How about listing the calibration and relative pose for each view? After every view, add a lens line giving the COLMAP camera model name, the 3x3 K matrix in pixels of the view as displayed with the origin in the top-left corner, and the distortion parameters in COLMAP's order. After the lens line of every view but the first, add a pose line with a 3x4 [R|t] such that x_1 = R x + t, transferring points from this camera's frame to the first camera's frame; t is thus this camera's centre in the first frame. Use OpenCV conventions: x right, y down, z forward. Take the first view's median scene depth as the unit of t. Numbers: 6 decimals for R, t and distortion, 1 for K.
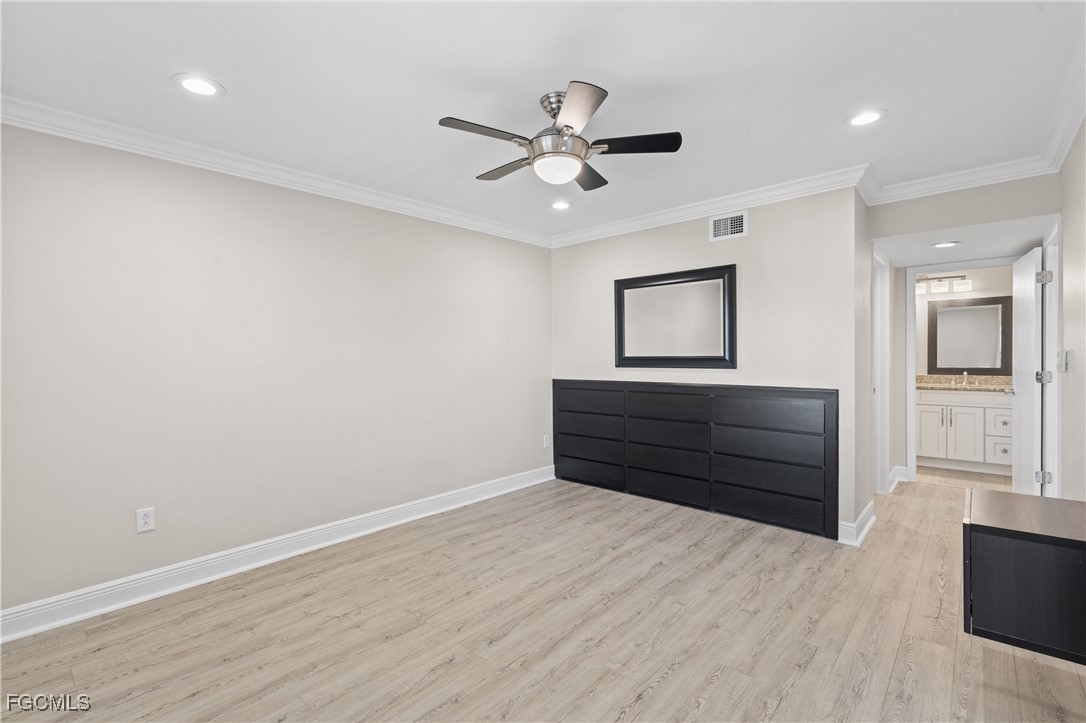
lens RADIAL K [[488.0, 0, 539.6], [0, 488.0, 359.8], [0, 0, 1]] dist [-0.002800, 0.001088]
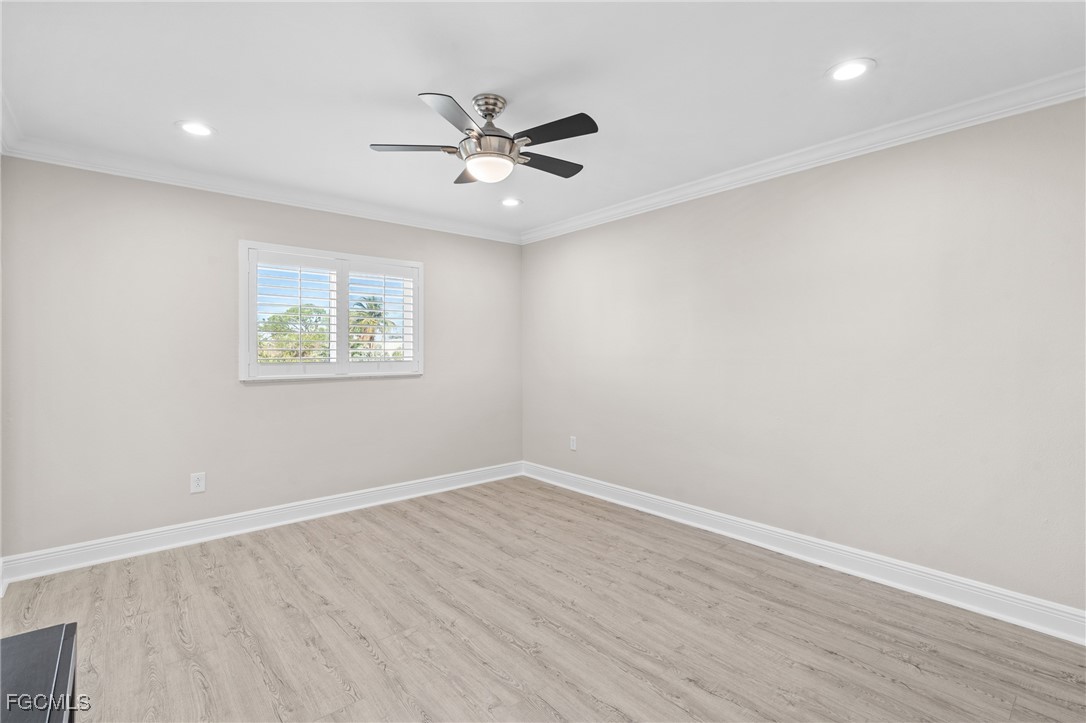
lens RADIAL K [[488.0, 0, 541.7], [0, 488.0, 357.1], [0, 0, 1]] dist [-0.002800, 0.001088]
pose [[-0.115754, 0.021385, -0.993048, 0.855854], [-0.006743, 0.999728, 0.022314, -0.016487], [0.993255, 0.009279, -0.115578, 1.011641]]
